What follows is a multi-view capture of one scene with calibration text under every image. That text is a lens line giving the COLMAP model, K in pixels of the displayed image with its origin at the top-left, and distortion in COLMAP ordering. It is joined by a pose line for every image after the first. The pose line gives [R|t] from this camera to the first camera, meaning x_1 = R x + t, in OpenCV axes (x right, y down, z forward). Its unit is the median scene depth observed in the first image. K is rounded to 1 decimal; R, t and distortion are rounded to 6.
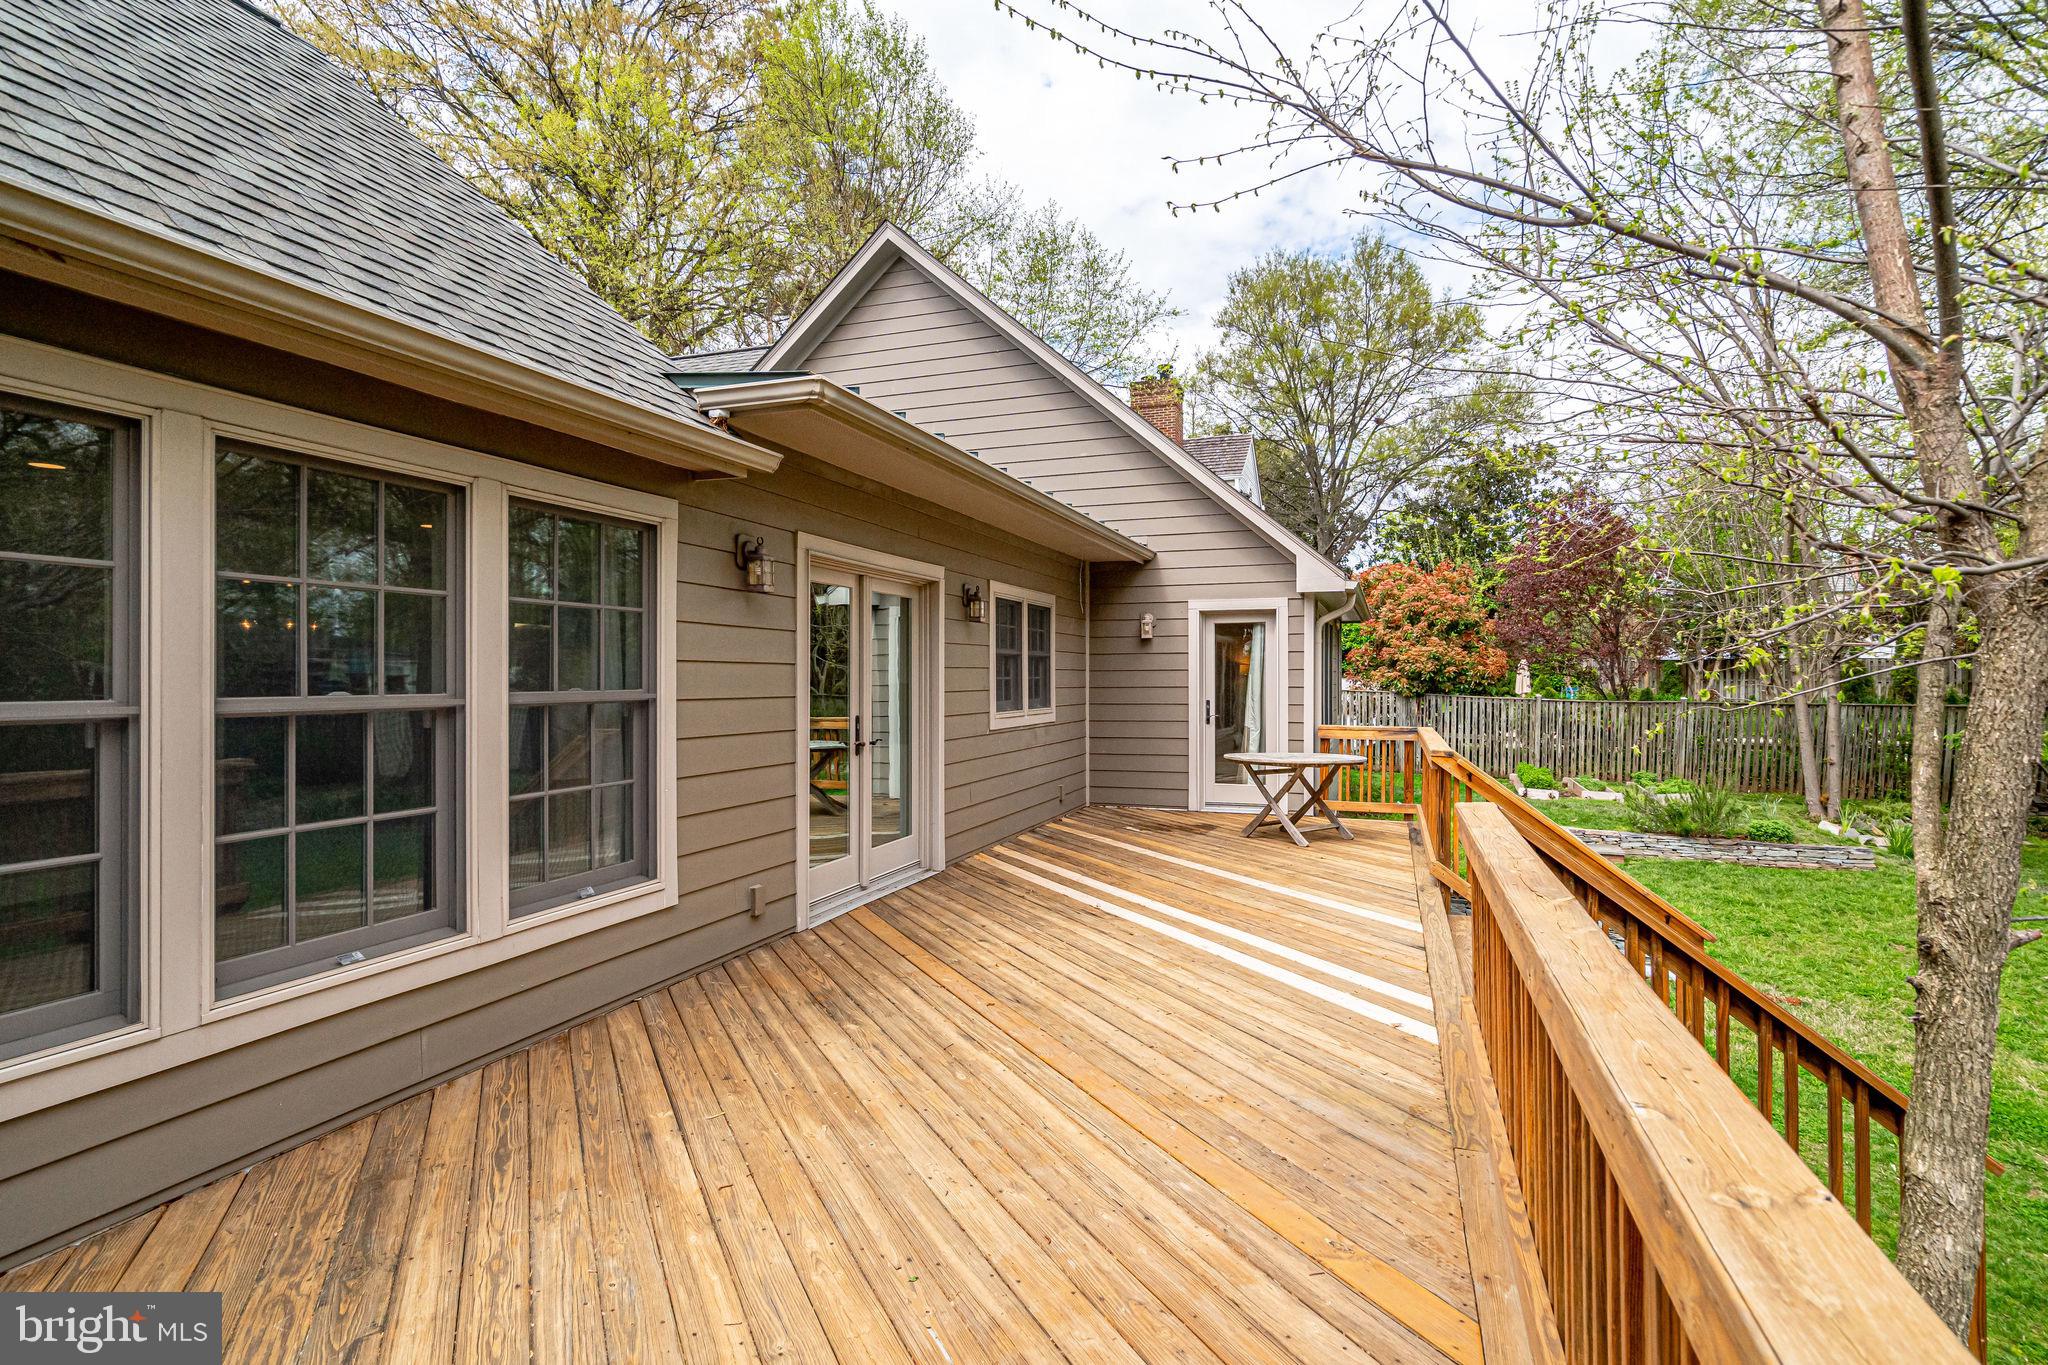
lens RADIAL K [[1043.6, 0, 1010.0], [0, 1043.6, 679.7], [0, 0, 1]] dist [0.006281, 0.002550]
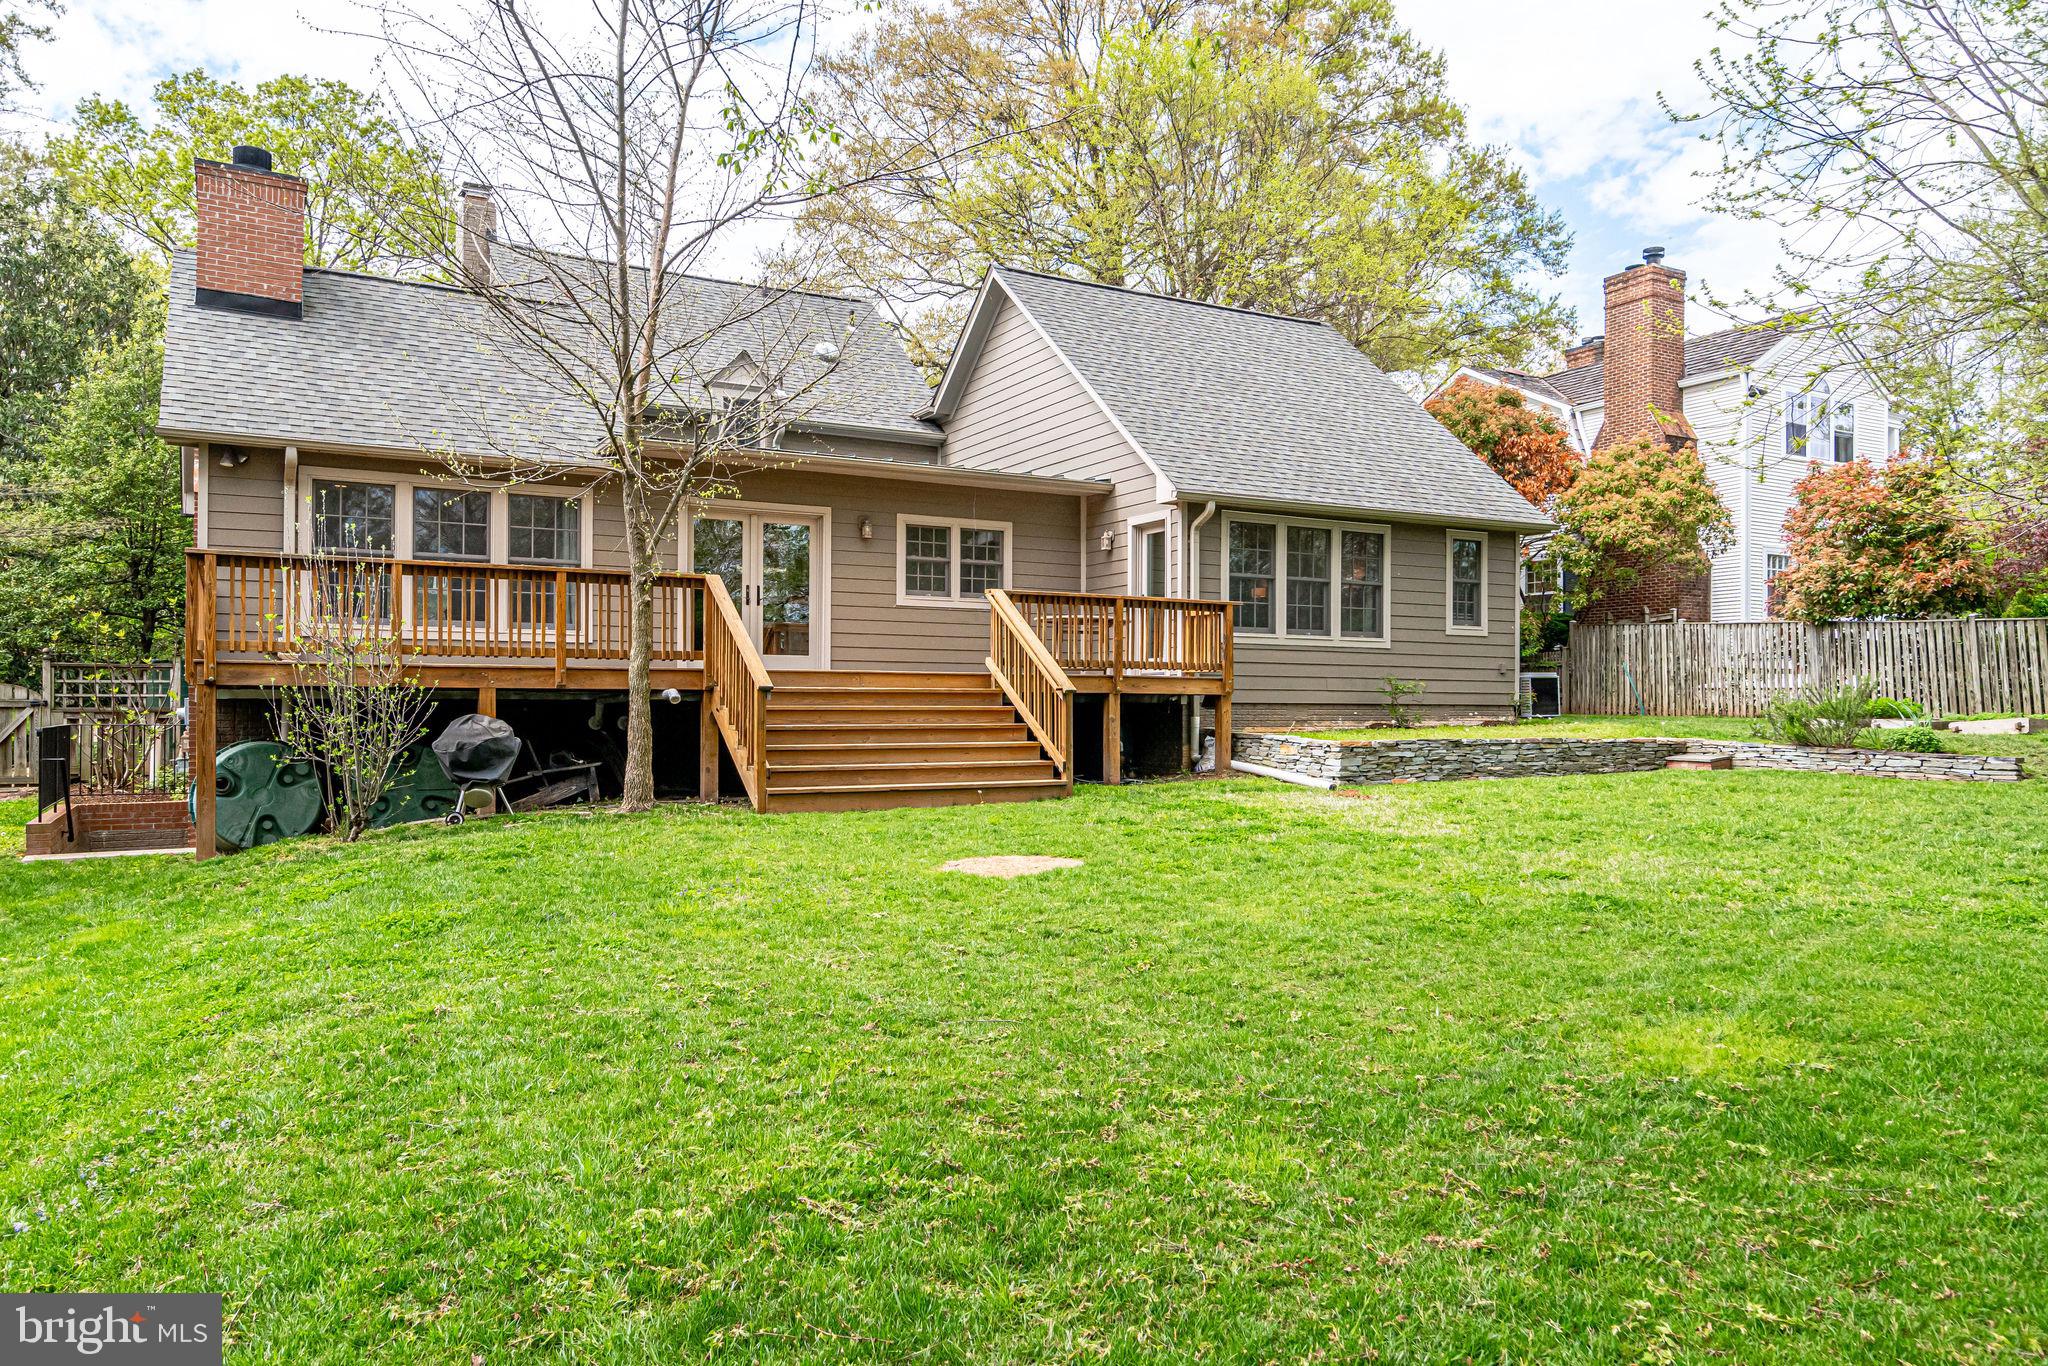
lens RADIAL K [[1300.5, 0, 1022.3], [0, 1300.5, 693.9], [0, 0, 1]] dist [0.009486, -0.000651]
pose [[0.791495, 0.005371, -0.611151, 0.812947], [-0.001148, 0.999973, 0.007300, 0.101000], [0.611174, -0.005076, 0.791480, -0.288898]]
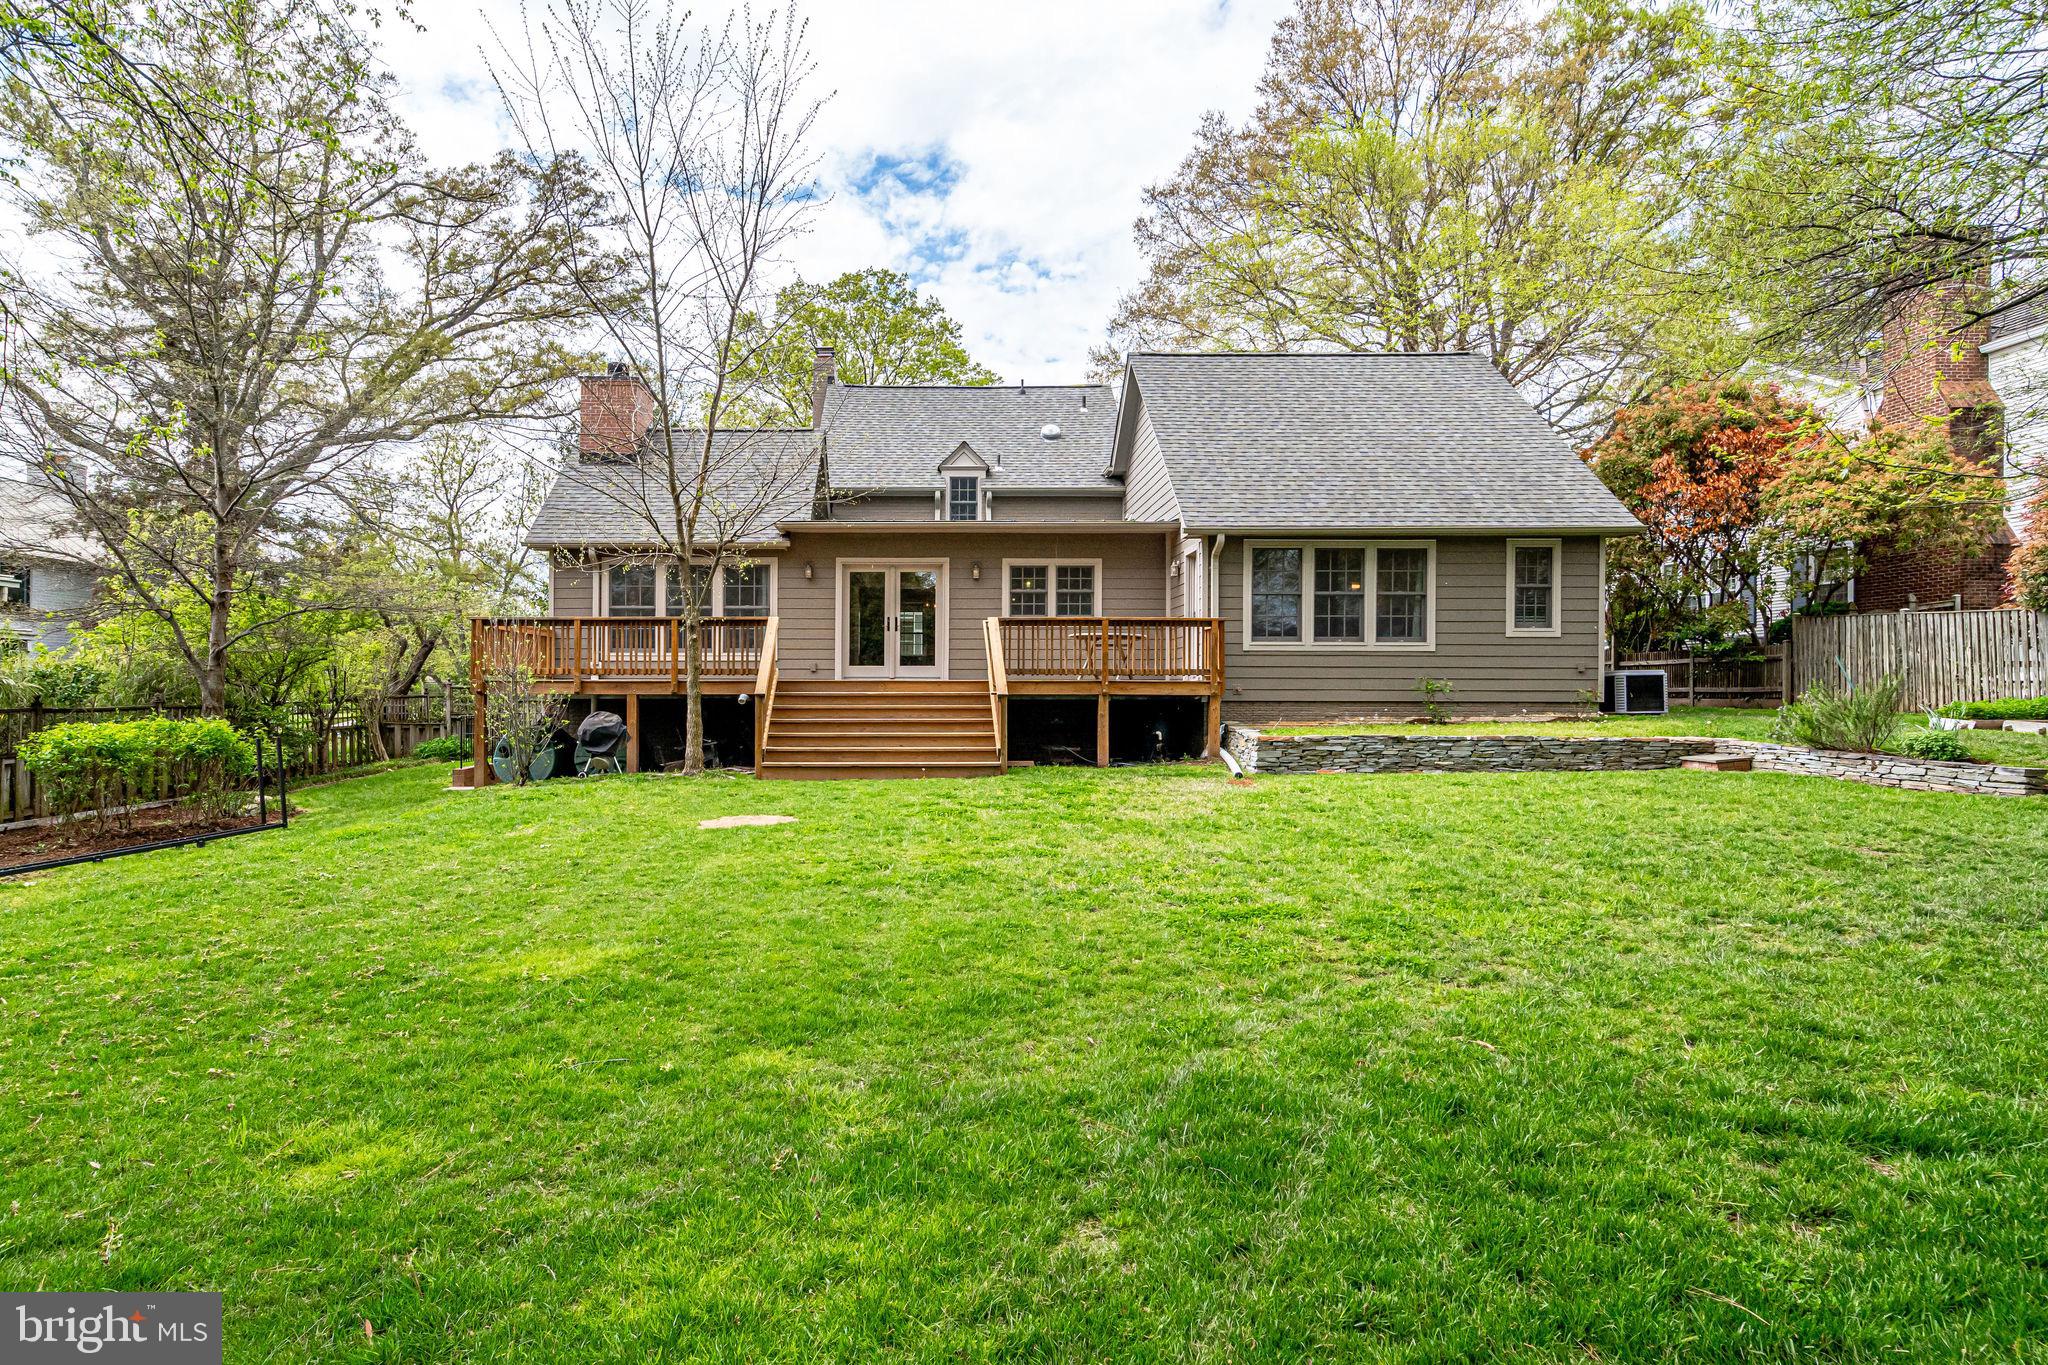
lens RADIAL K [[1043.6, 0, 1009.1], [0, 1043.6, 679.9], [0, 0, 1]] dist [0.006281, 0.002550]
pose [[0.428764, 0.001594, -0.903415, 1.155246], [0.007518, 0.999958, 0.005333, 0.086526], [0.903385, -0.009079, 0.428734, 0.043894]]
